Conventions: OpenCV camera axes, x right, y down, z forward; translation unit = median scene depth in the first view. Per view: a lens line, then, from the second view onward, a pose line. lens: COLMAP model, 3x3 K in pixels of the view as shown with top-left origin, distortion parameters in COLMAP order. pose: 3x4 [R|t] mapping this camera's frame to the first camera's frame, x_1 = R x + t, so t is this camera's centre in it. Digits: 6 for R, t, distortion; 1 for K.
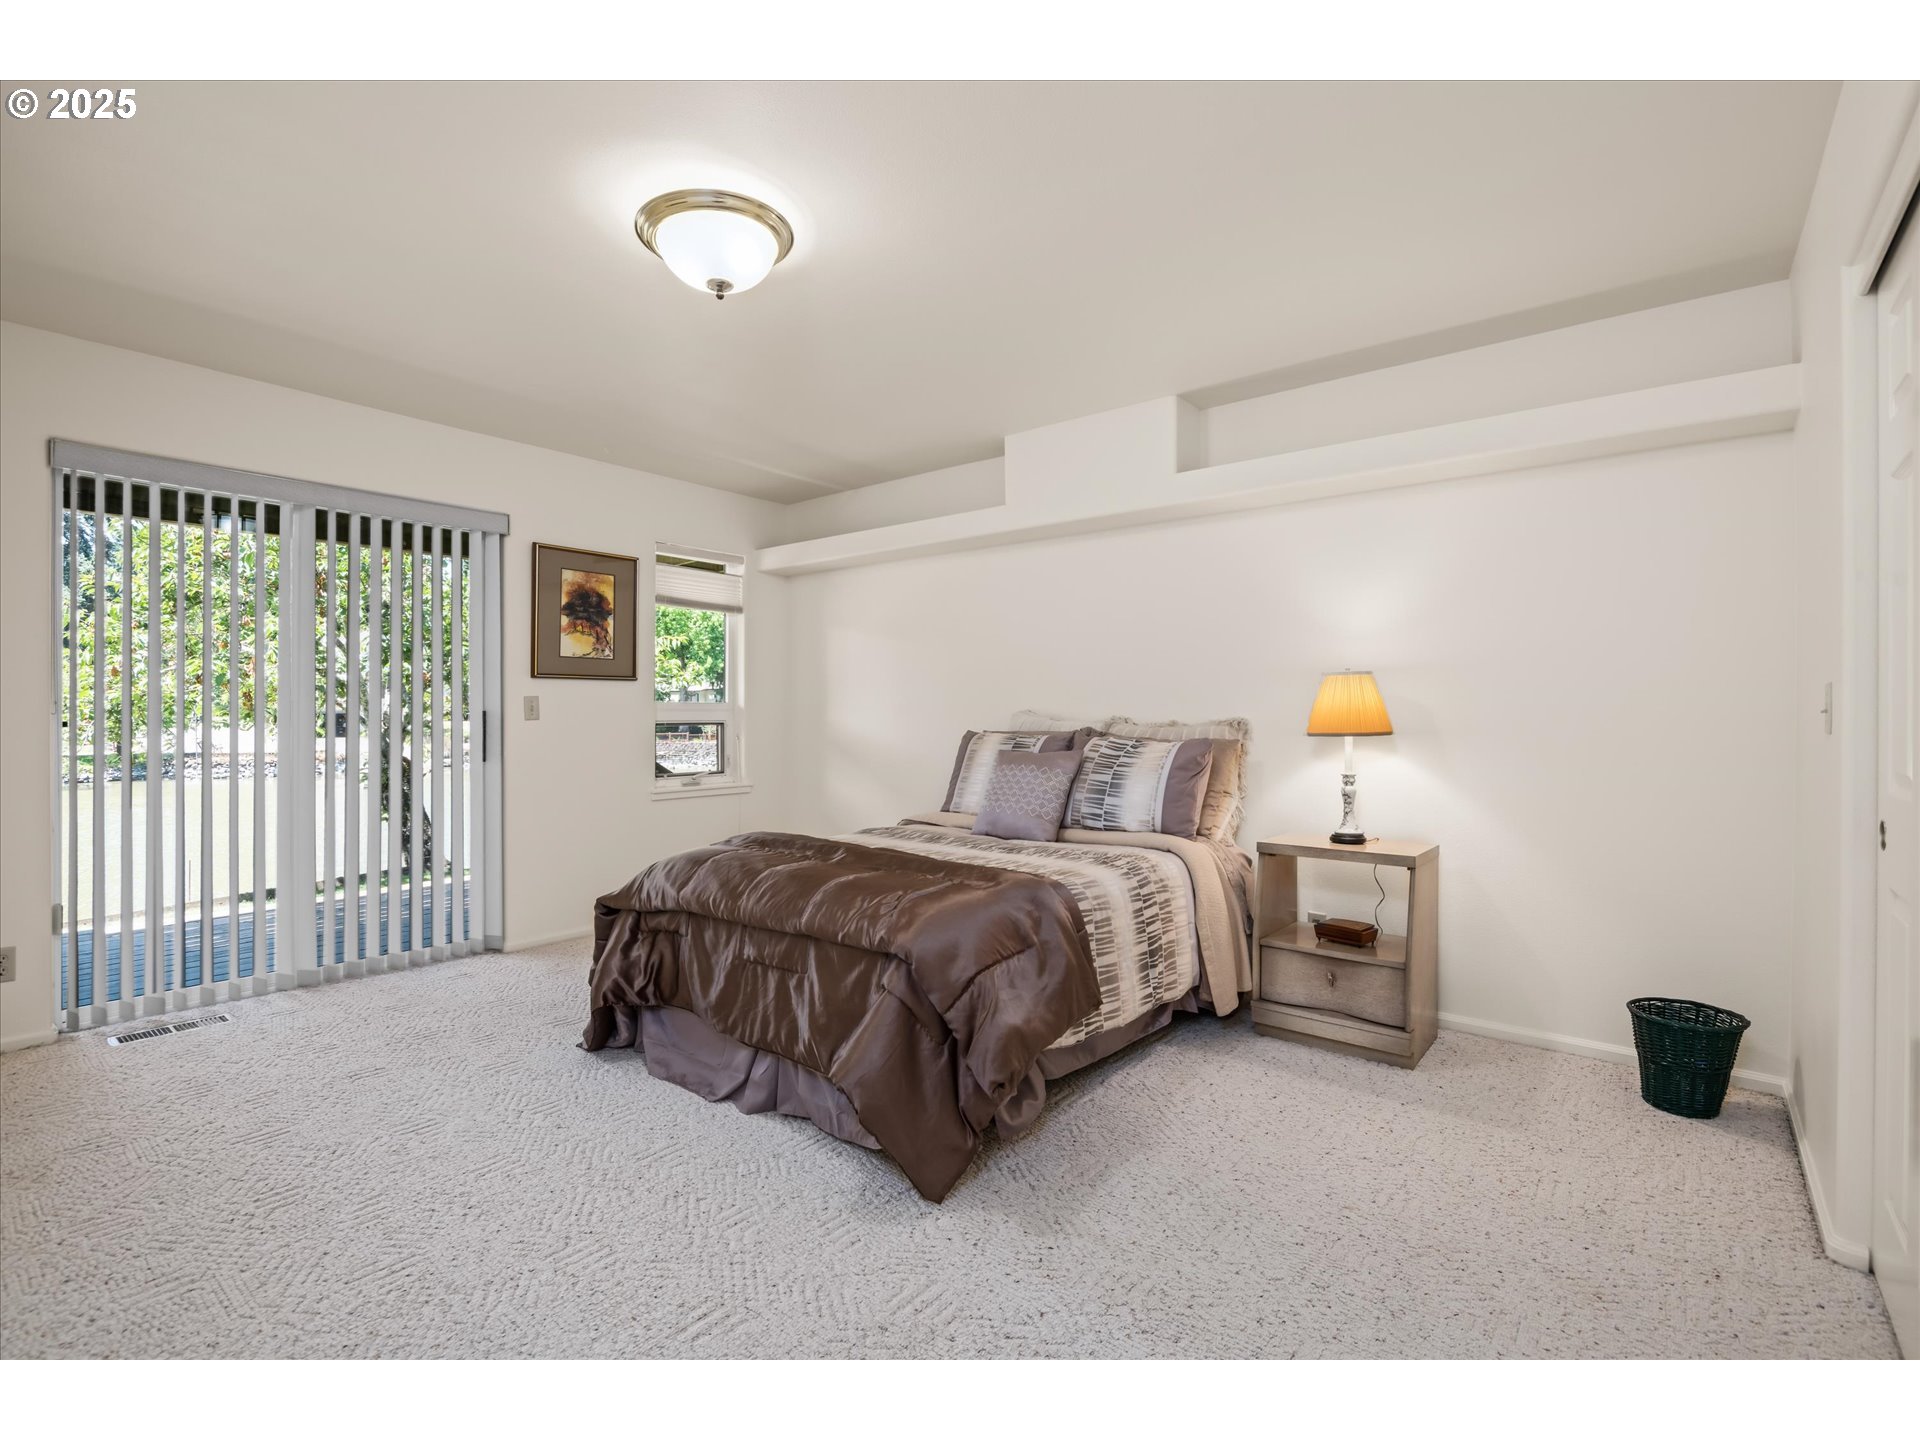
lens RADIAL K [[875.0, 0, 954.7], [0, 875.0, 728.6], [0, 0, 1]] dist [0.000567, -0.005058]
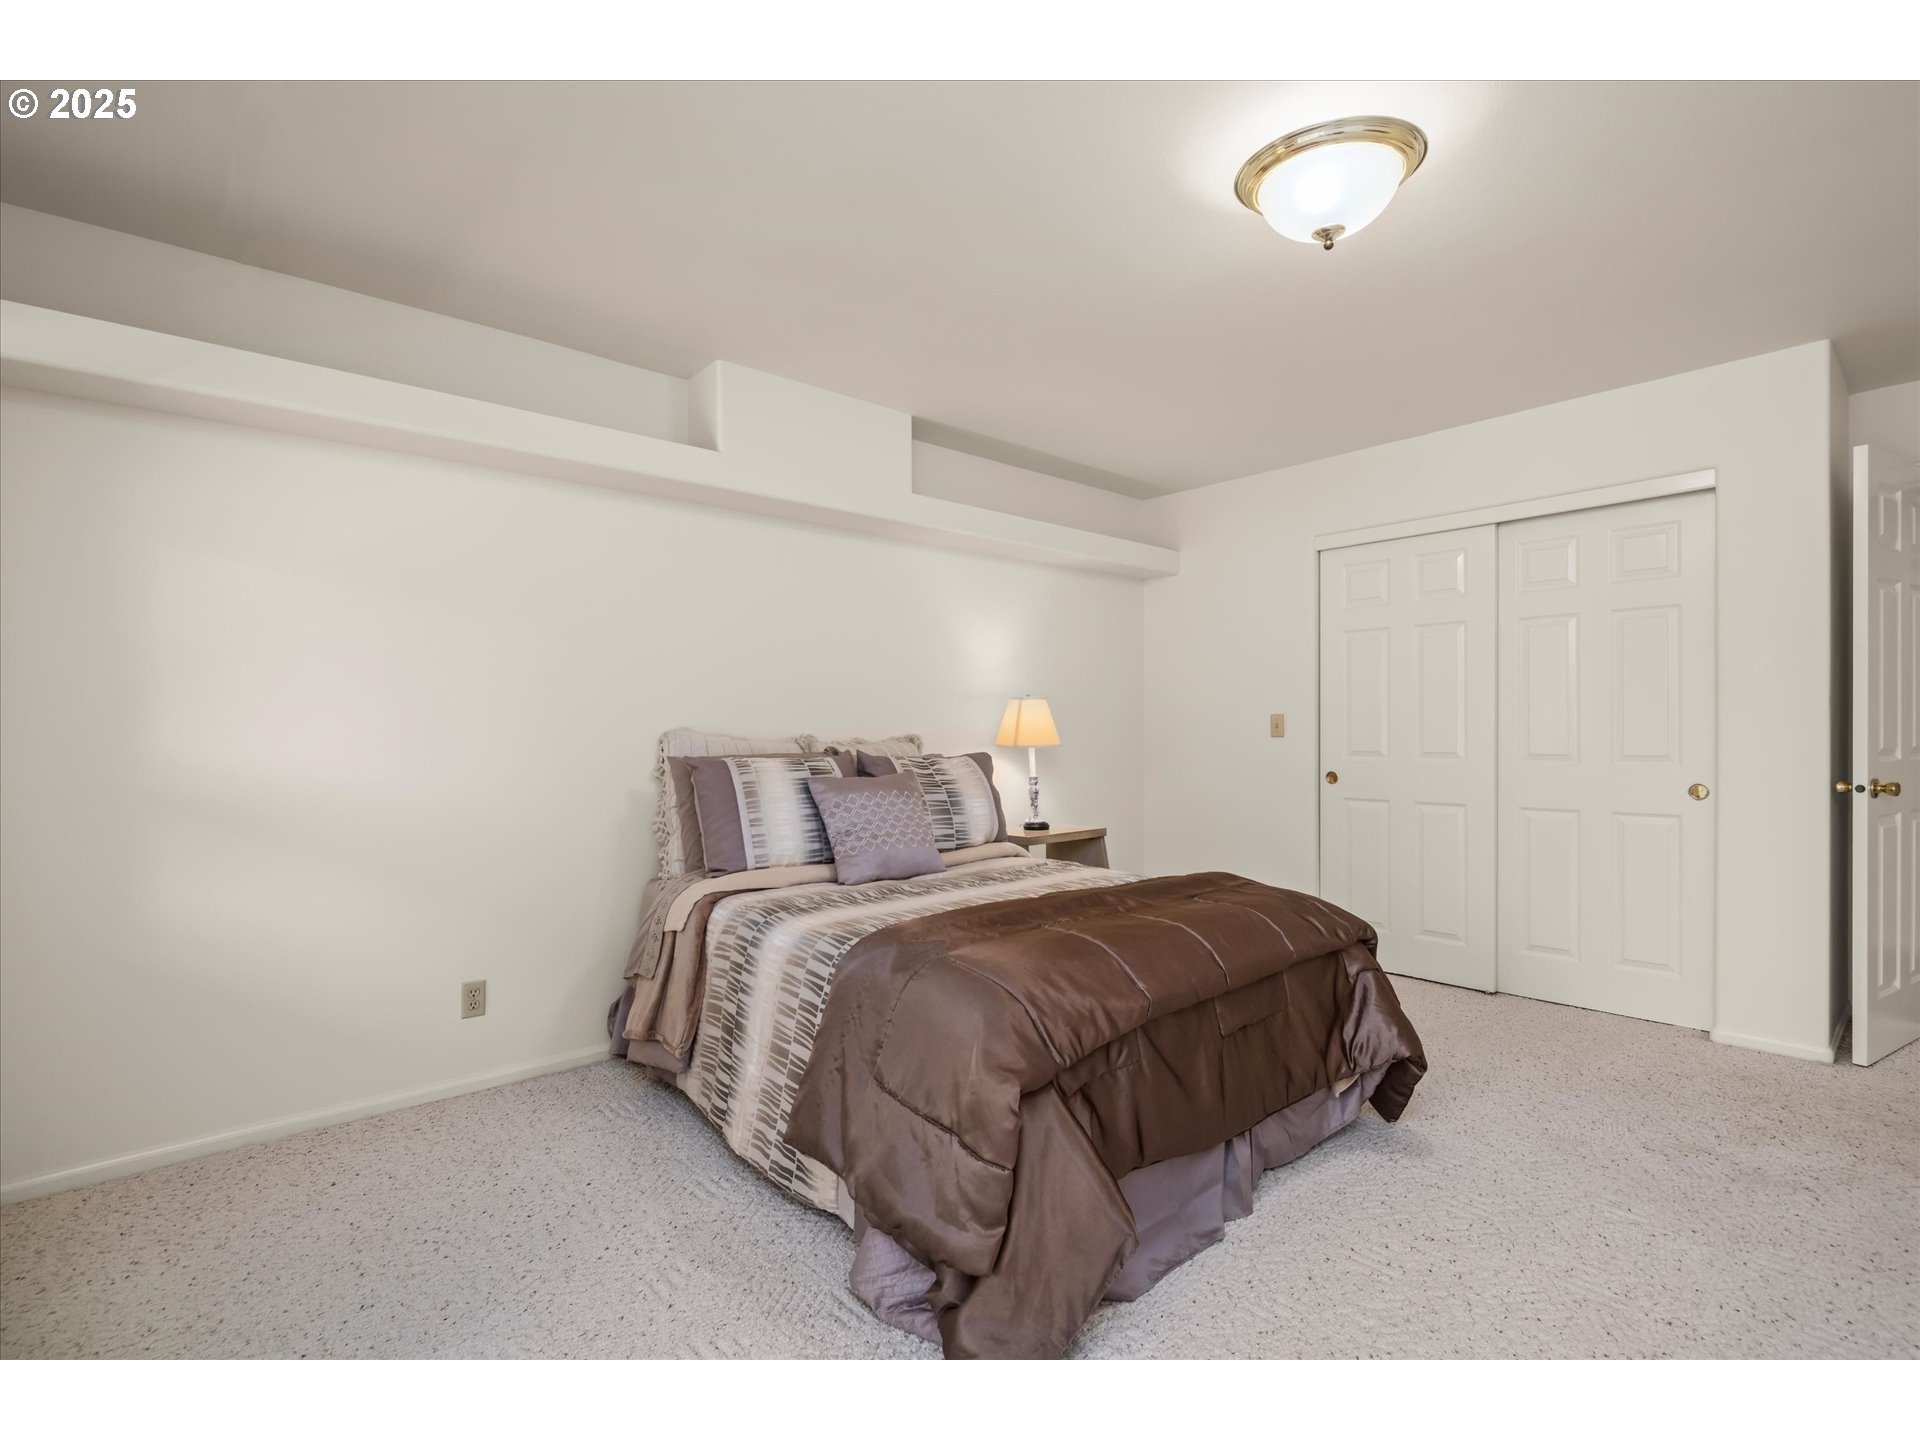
lens RADIAL K [[910.1, 0, 960.0], [0, 910.1, 720.0], [0, 0, 1]] dist [0.002158, 0.000017]
pose [[0.163885, 0.006157, 0.986460, -0.791598], [0.014916, 0.999851, -0.008719, -0.019311], [-0.986367, 0.016143, 0.163769, 0.785122]]
